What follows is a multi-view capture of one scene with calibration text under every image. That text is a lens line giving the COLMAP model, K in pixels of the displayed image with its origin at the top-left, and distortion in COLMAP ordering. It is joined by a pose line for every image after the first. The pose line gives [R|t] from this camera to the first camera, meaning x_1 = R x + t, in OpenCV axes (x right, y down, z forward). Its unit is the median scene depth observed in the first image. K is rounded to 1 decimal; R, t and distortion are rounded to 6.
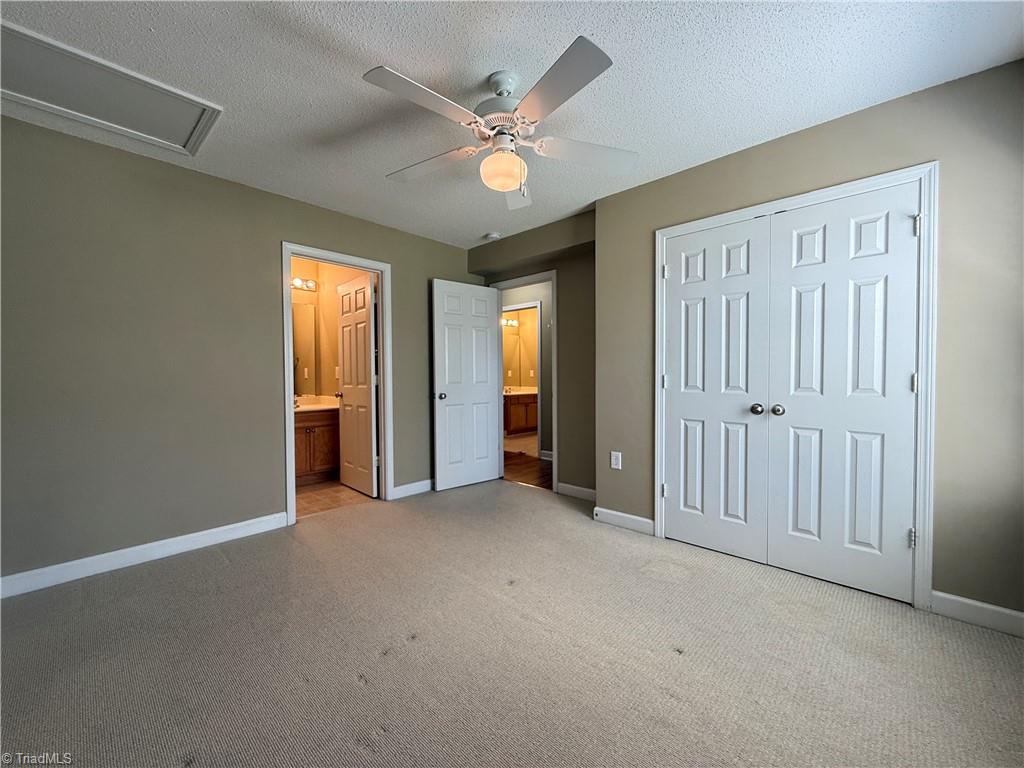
lens RADIAL K [[407.7, 0, 510.7], [0, 407.7, 384.2], [0, 0, 1]] dist [-0.001768, 0.000183]
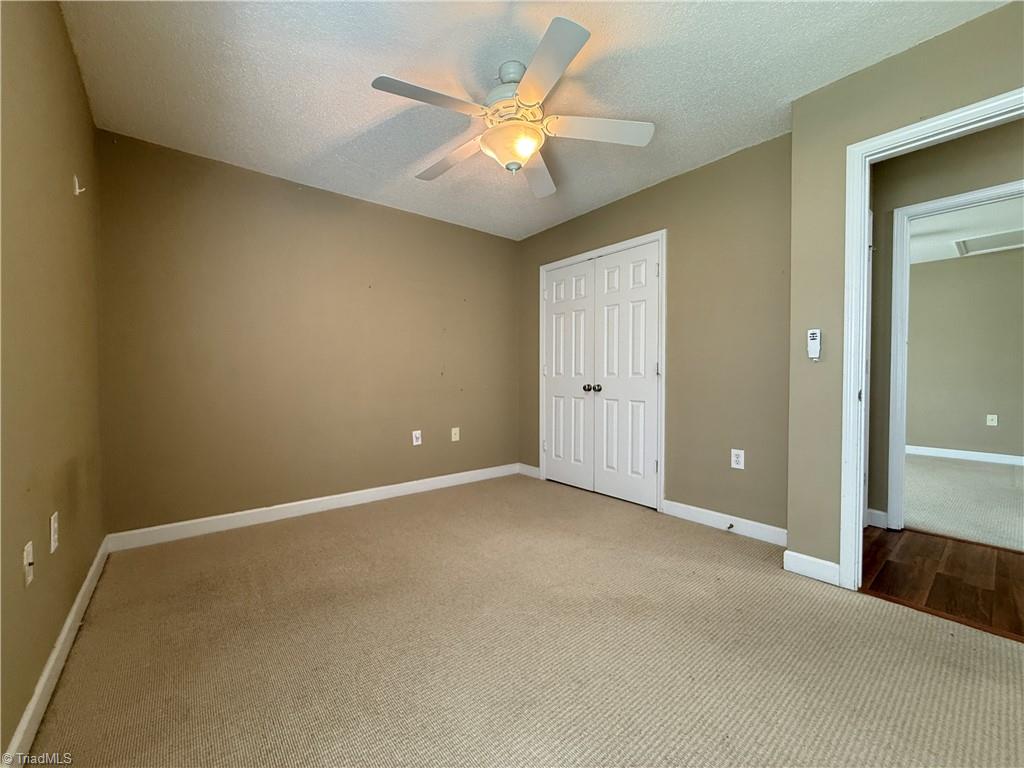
lens RADIAL K [[407.7, 0, 510.7], [0, 407.7, 384.2], [0, 0, 1]] dist [-0.001768, 0.000183]
pose [[0.989408, -0.017824, -0.144060, 0.405632], [0.021573, 0.999467, 0.024499, 0.003202], [0.143547, -0.027347, 0.989266, -0.379376]]
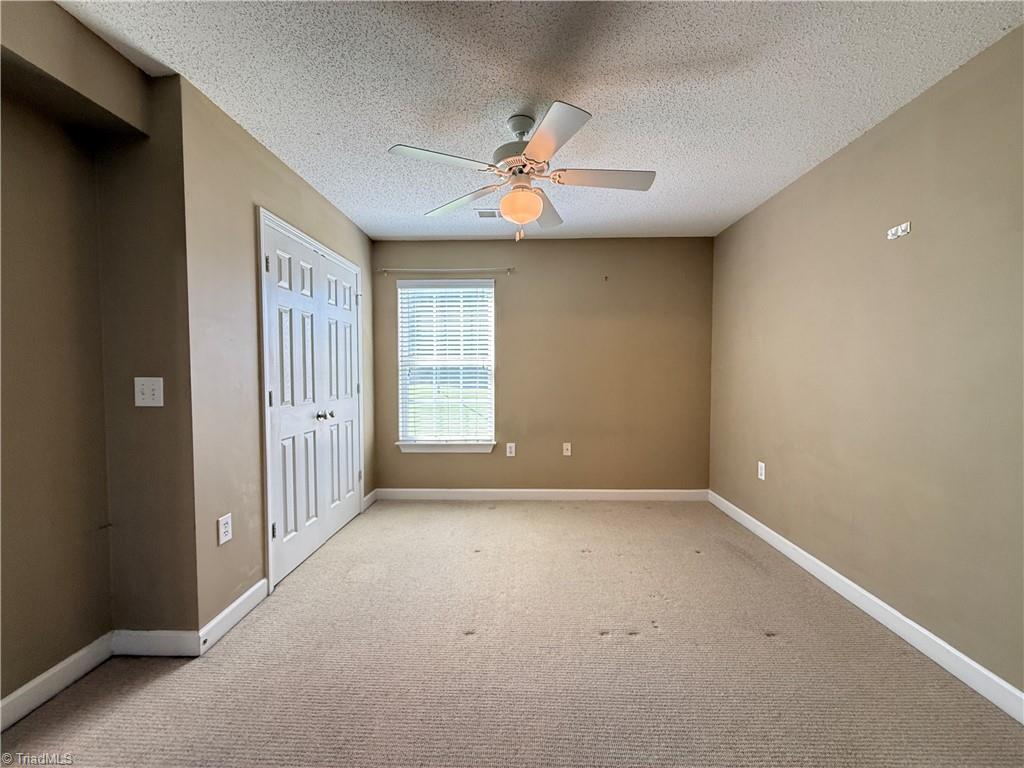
lens RADIAL K [[407.7, 0, 510.7], [0, 407.7, 384.2], [0, 0, 1]] dist [-0.001768, 0.000183]
pose [[-0.655337, -0.020014, 0.755072, -0.472846], [0.025729, 0.998477, 0.048795, -0.052378], [-0.754899, 0.051404, -0.653824, 0.993555]]
